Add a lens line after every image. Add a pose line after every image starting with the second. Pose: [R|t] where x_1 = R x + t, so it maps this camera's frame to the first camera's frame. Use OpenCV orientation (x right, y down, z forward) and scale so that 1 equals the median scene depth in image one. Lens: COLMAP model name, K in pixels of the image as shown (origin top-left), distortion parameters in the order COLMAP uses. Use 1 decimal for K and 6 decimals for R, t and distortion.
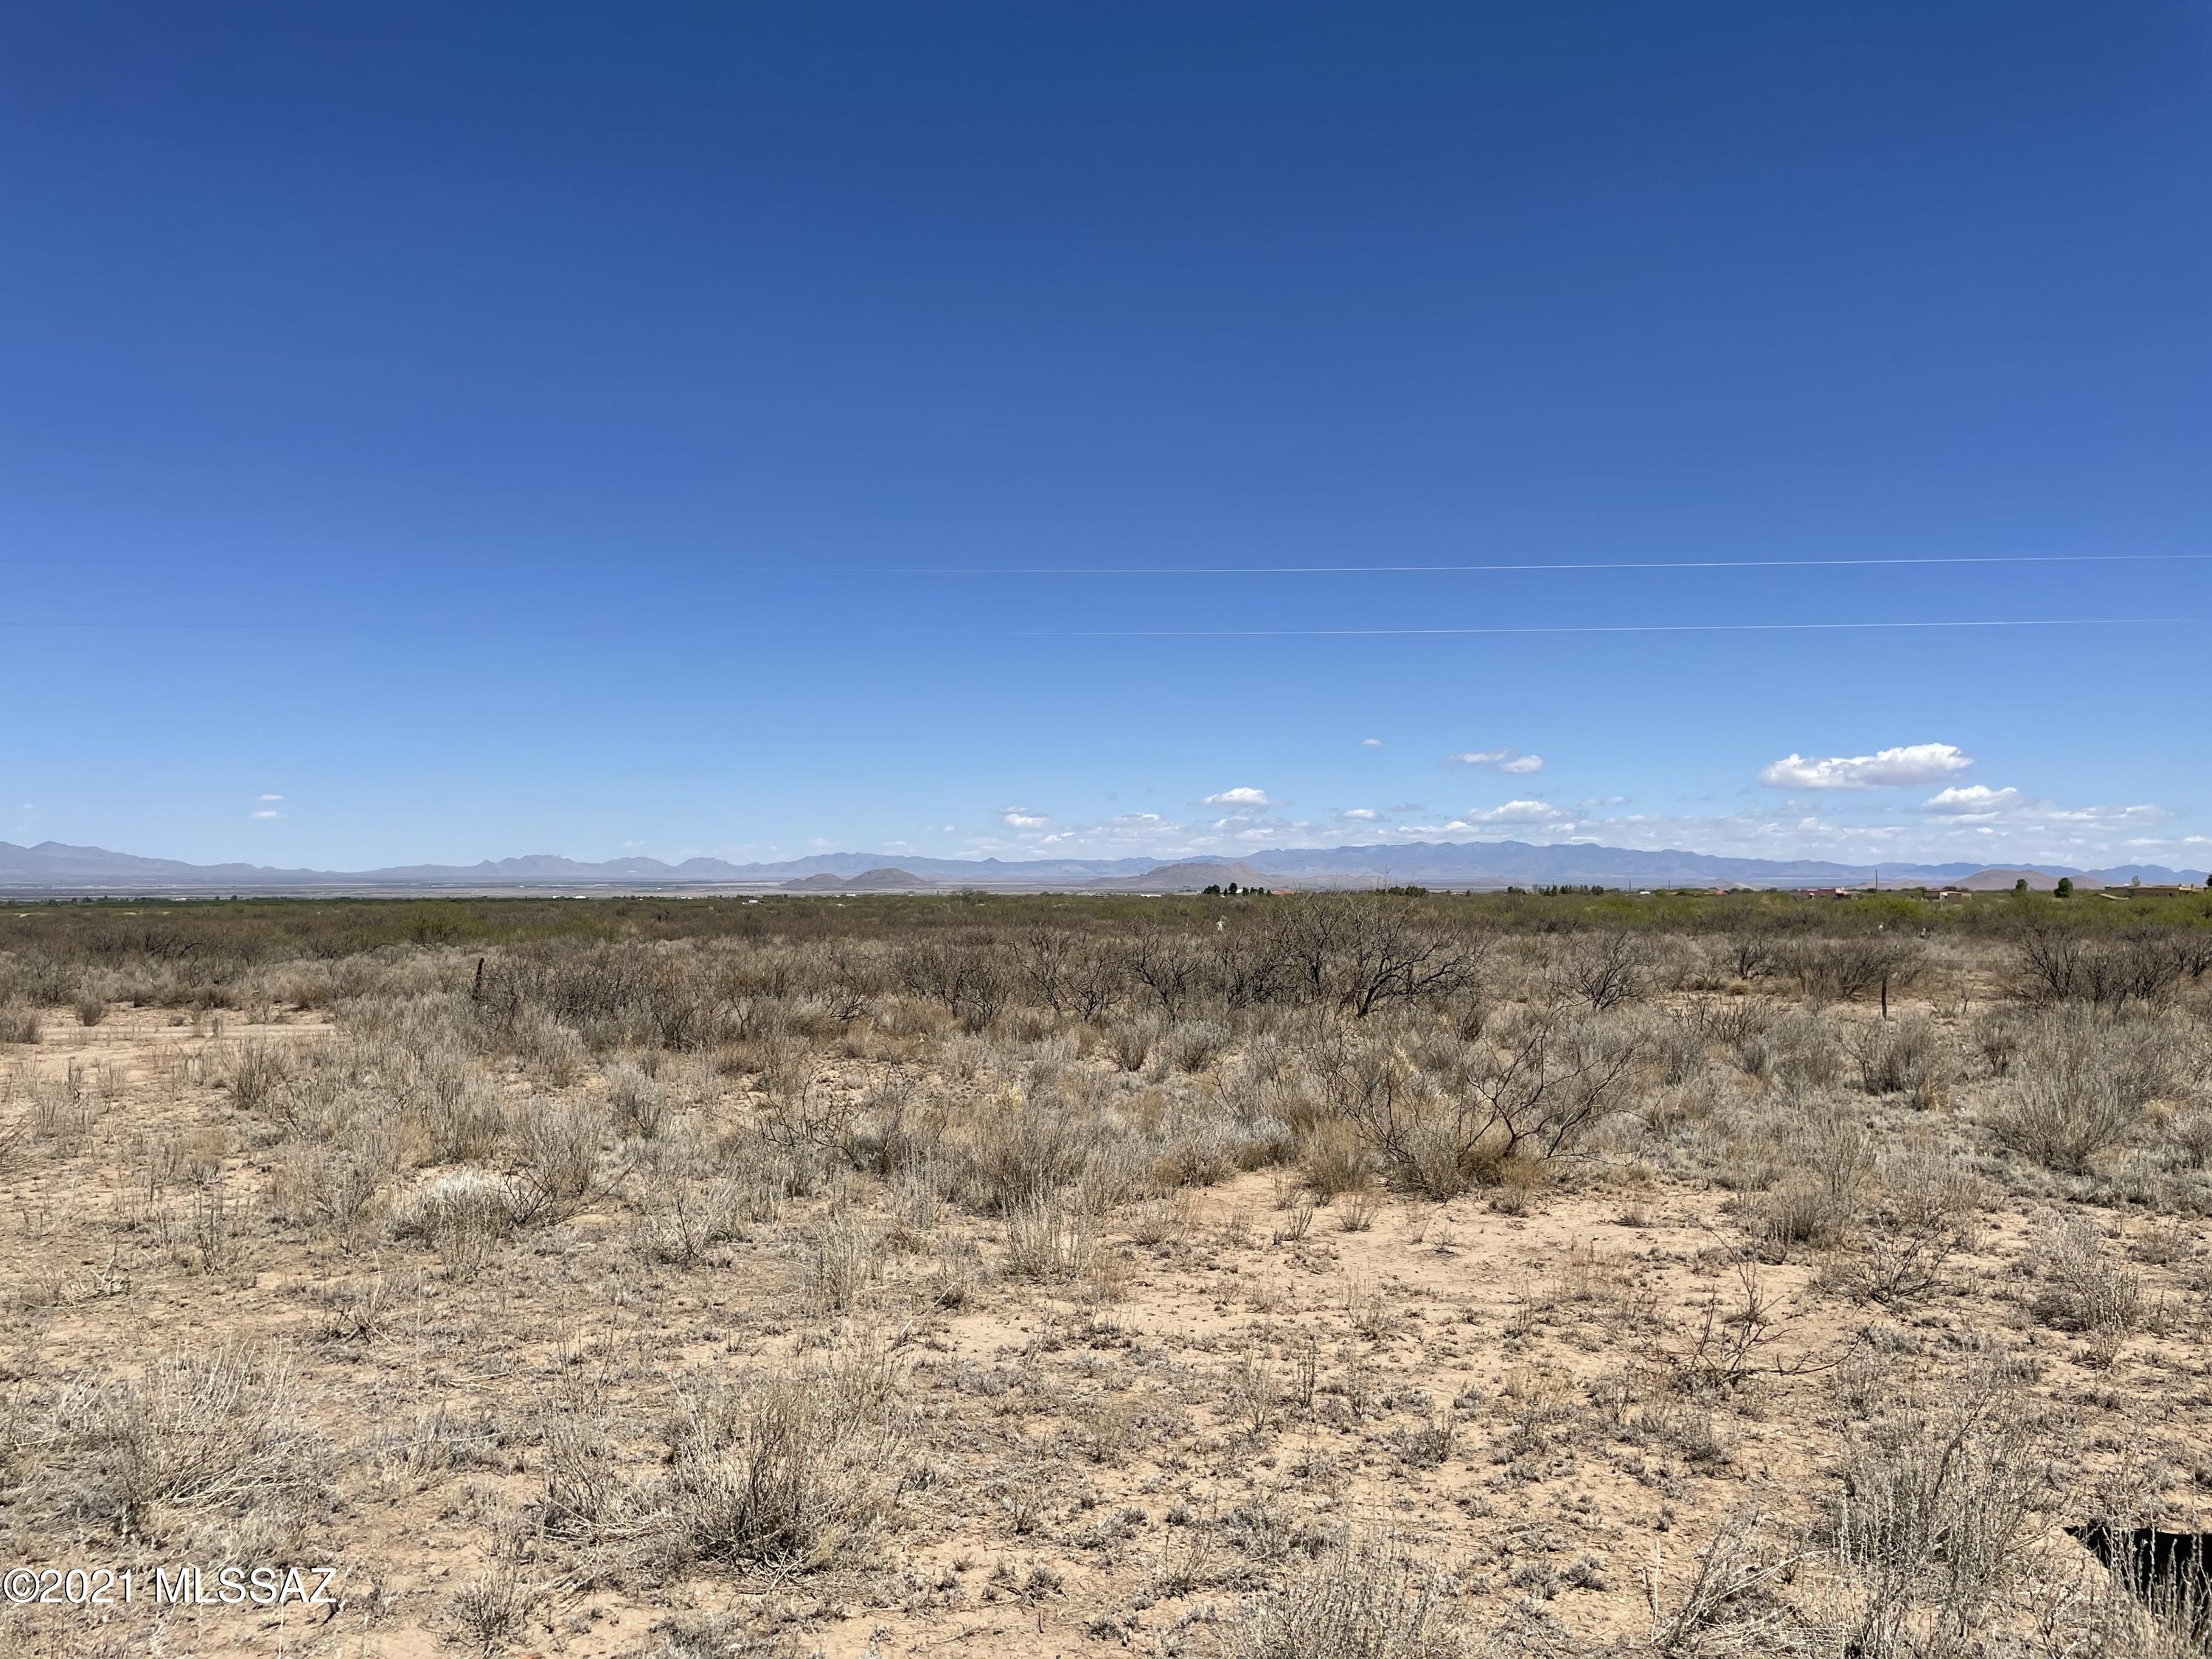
lens RADIAL K [[1658.2, 0, 1100.7], [0, 1658.2, 811.3], [0, 0, 1]] dist [0.083046, -0.101624]
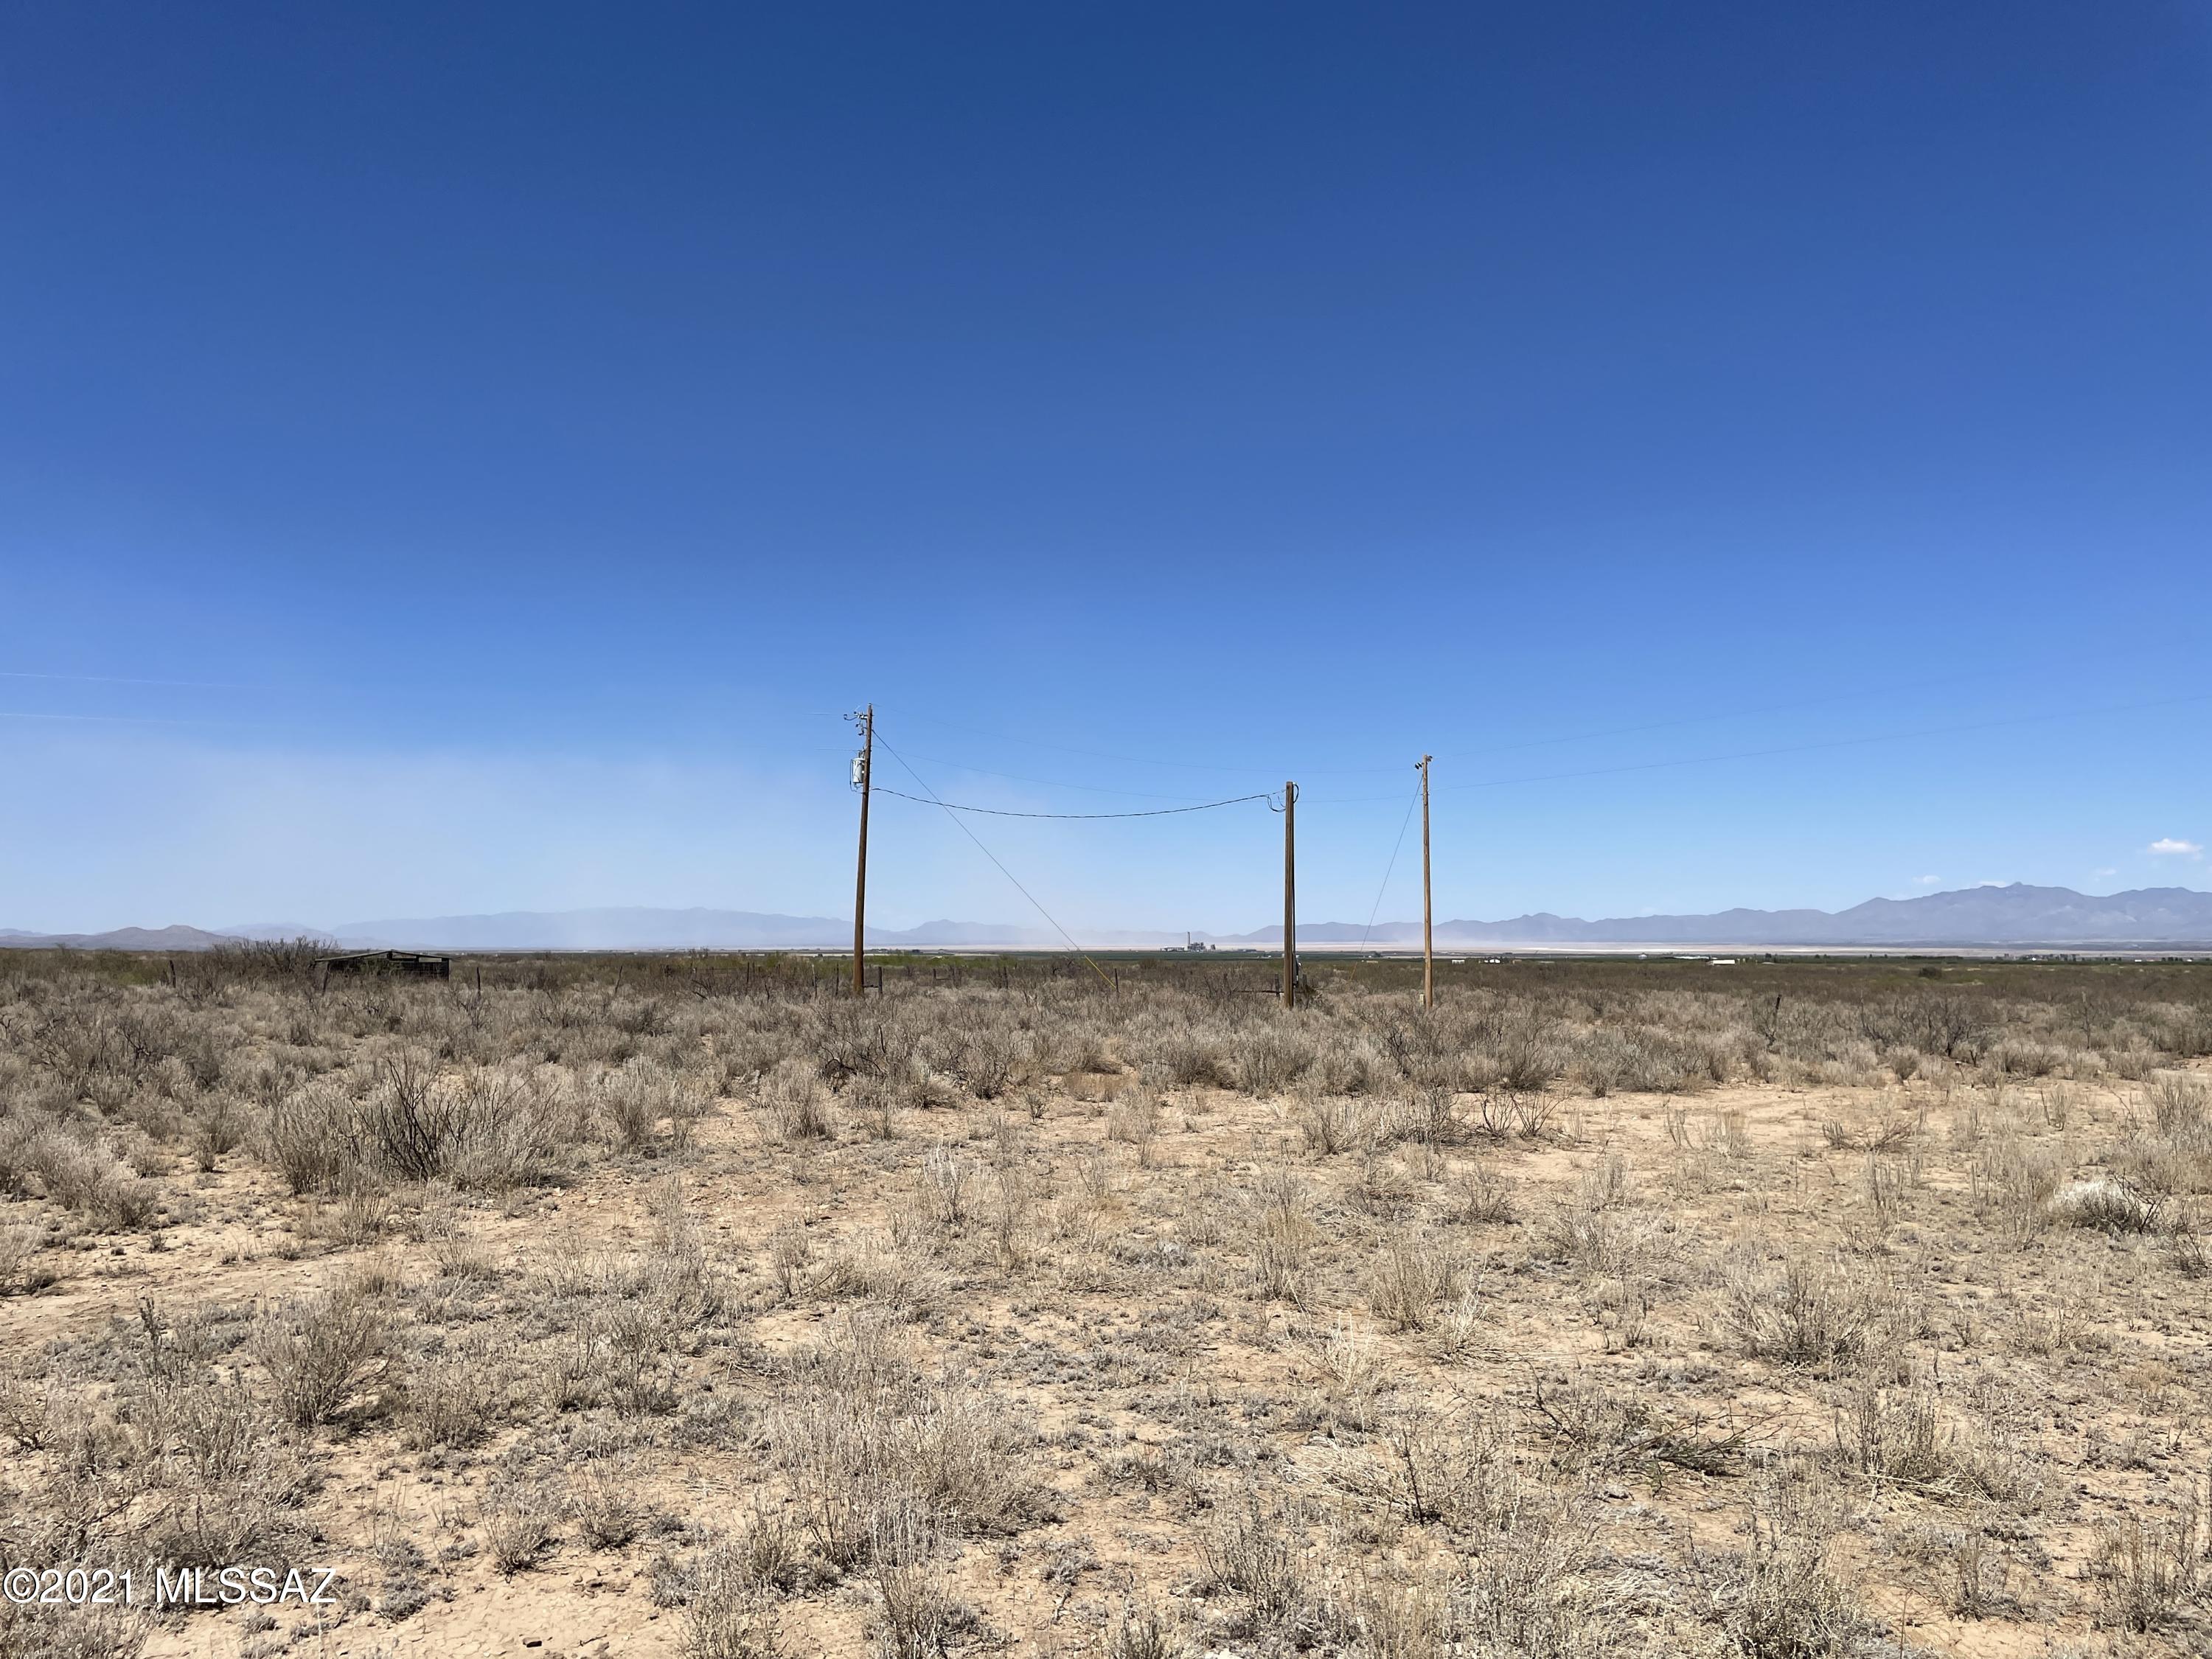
lens RADIAL K [[1658.2, 0, 1116.2], [0, 1658.2, 826.0], [0, 0, 1]] dist [0.083046, -0.101624]
pose [[0.344330, -0.065352, -0.936571, 0.172325], [0.042920, 0.997627, -0.053833, -0.000820], [0.937867, -0.021662, 0.346318, -0.023438]]
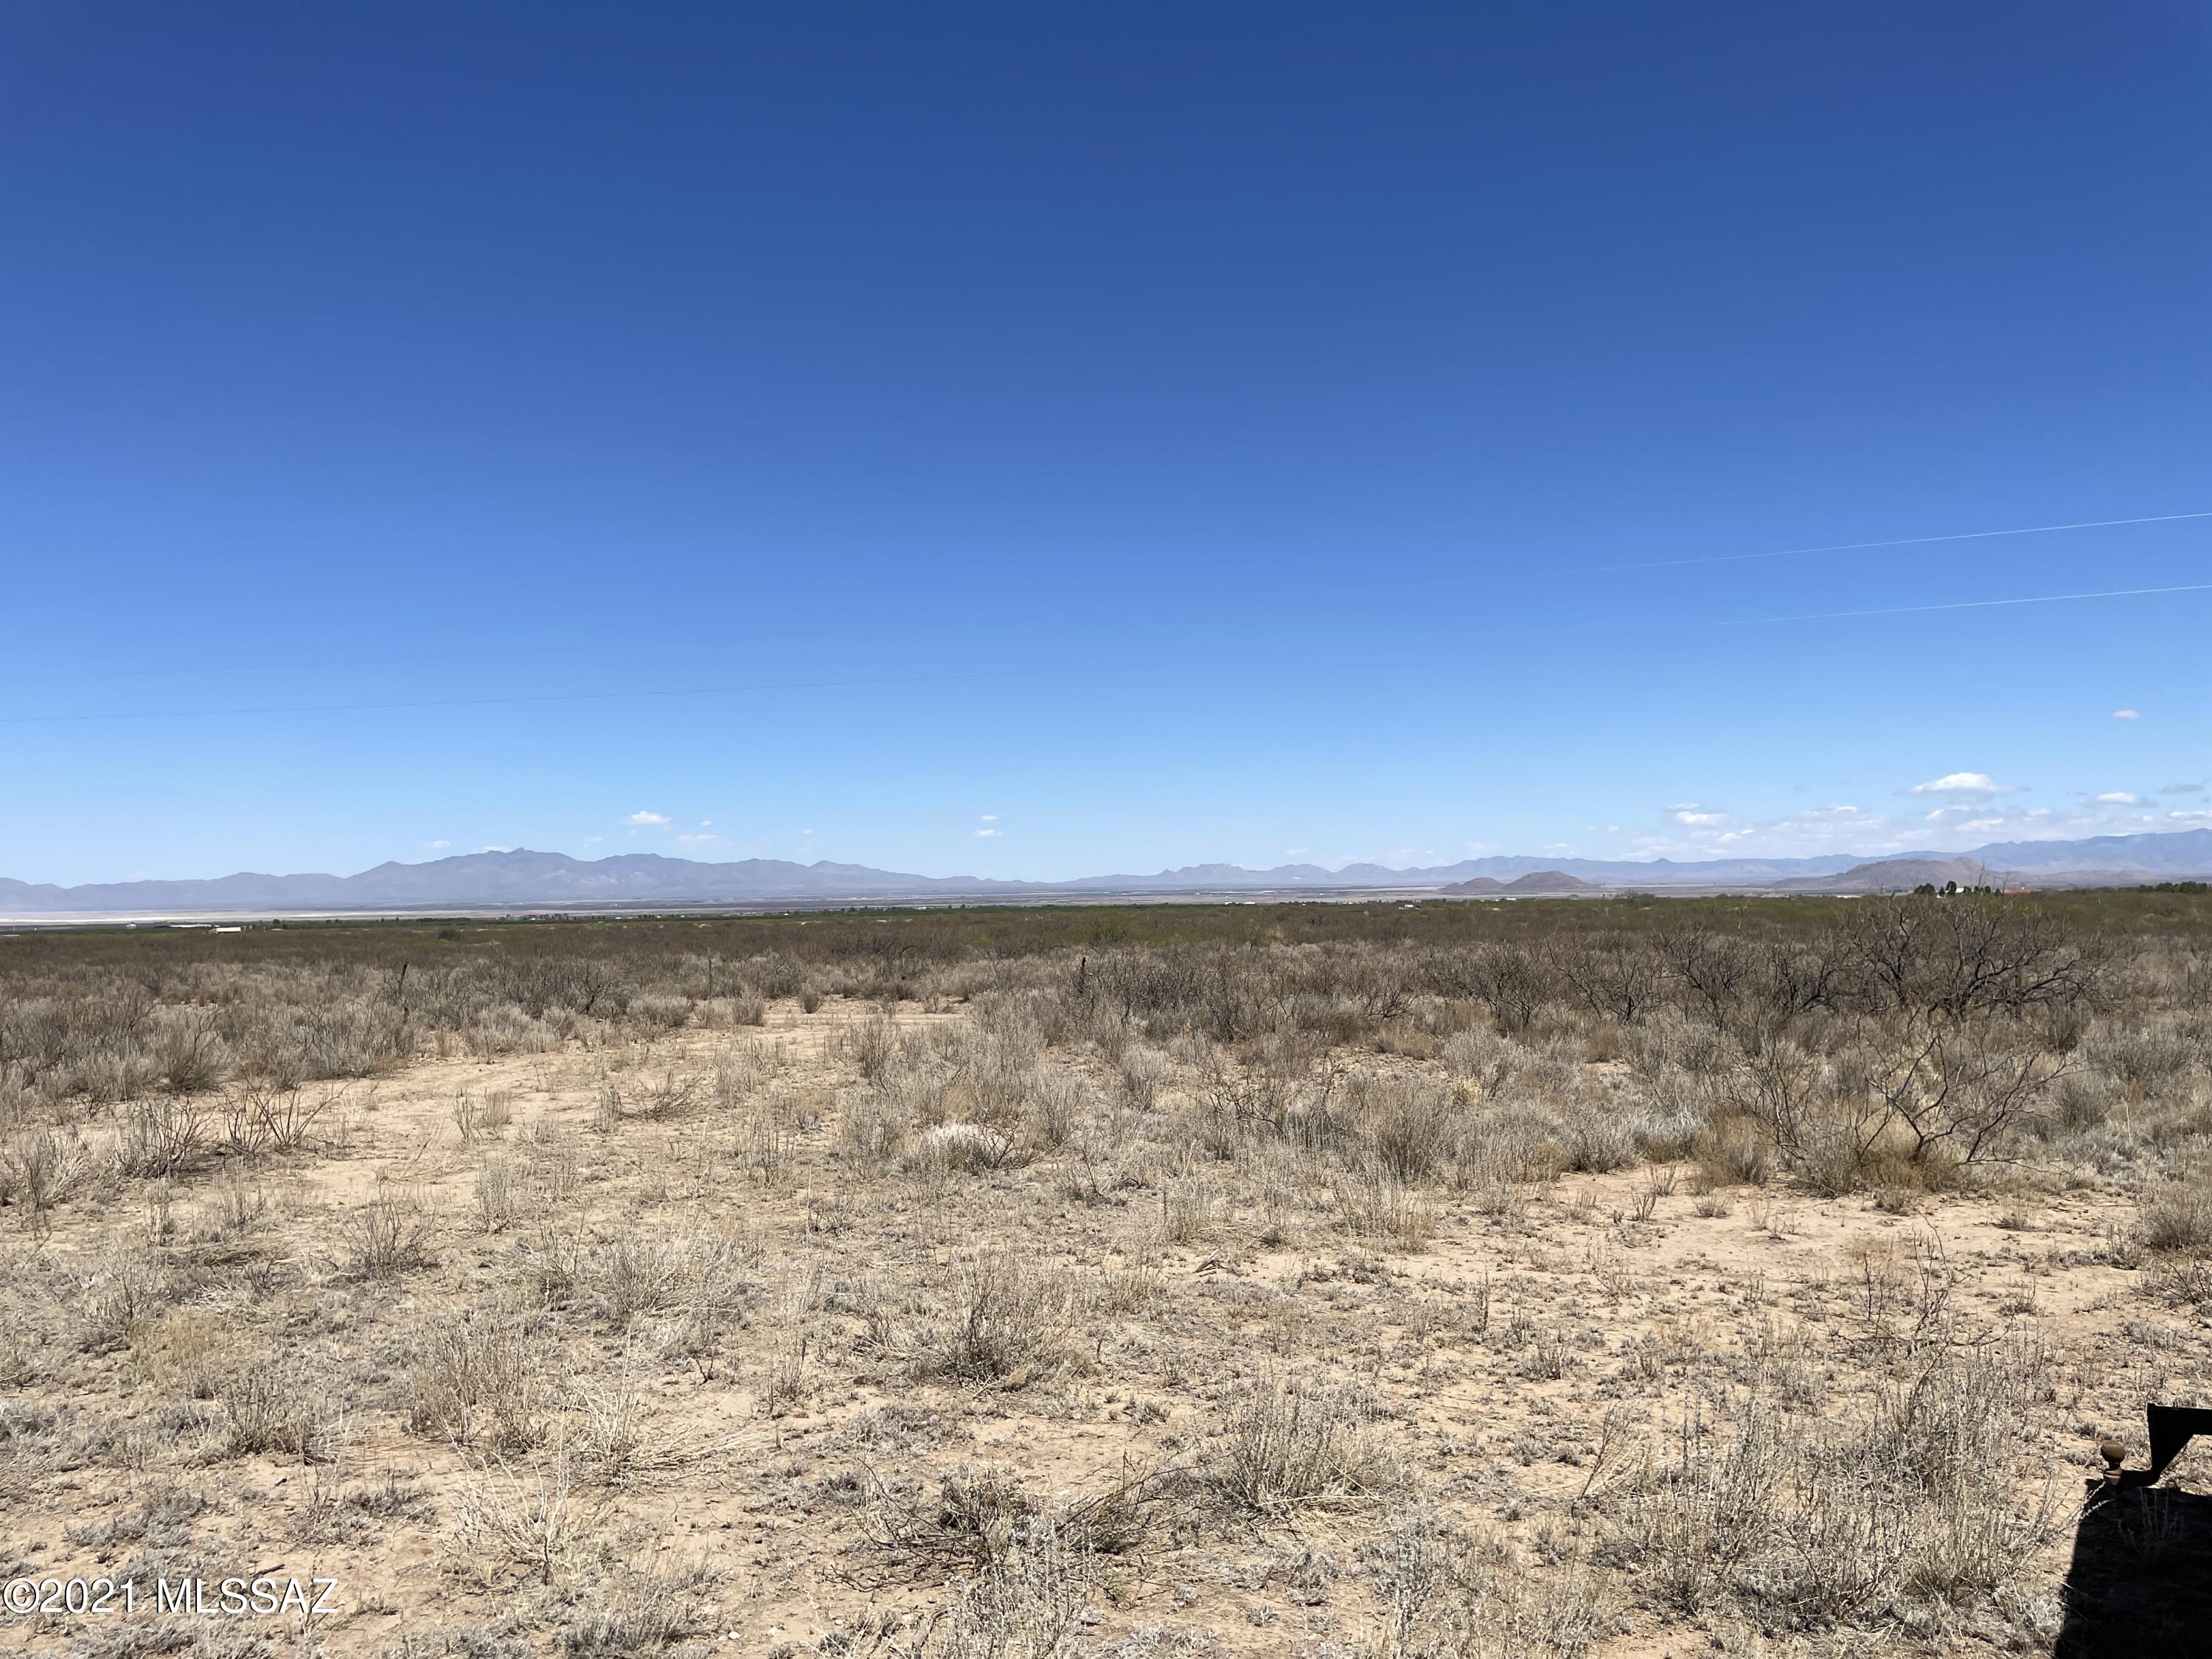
lens RADIAL K [[1658.2, 0, 1108.2], [0, 1658.2, 815.8], [0, 0, 1]] dist [0.083046, -0.101624]
pose [[0.925557, -0.030651, -0.377366, 0.069497], [0.030649, 0.999512, -0.006011, -0.001772], [0.377366, -0.006002, 0.926045, -0.038556]]
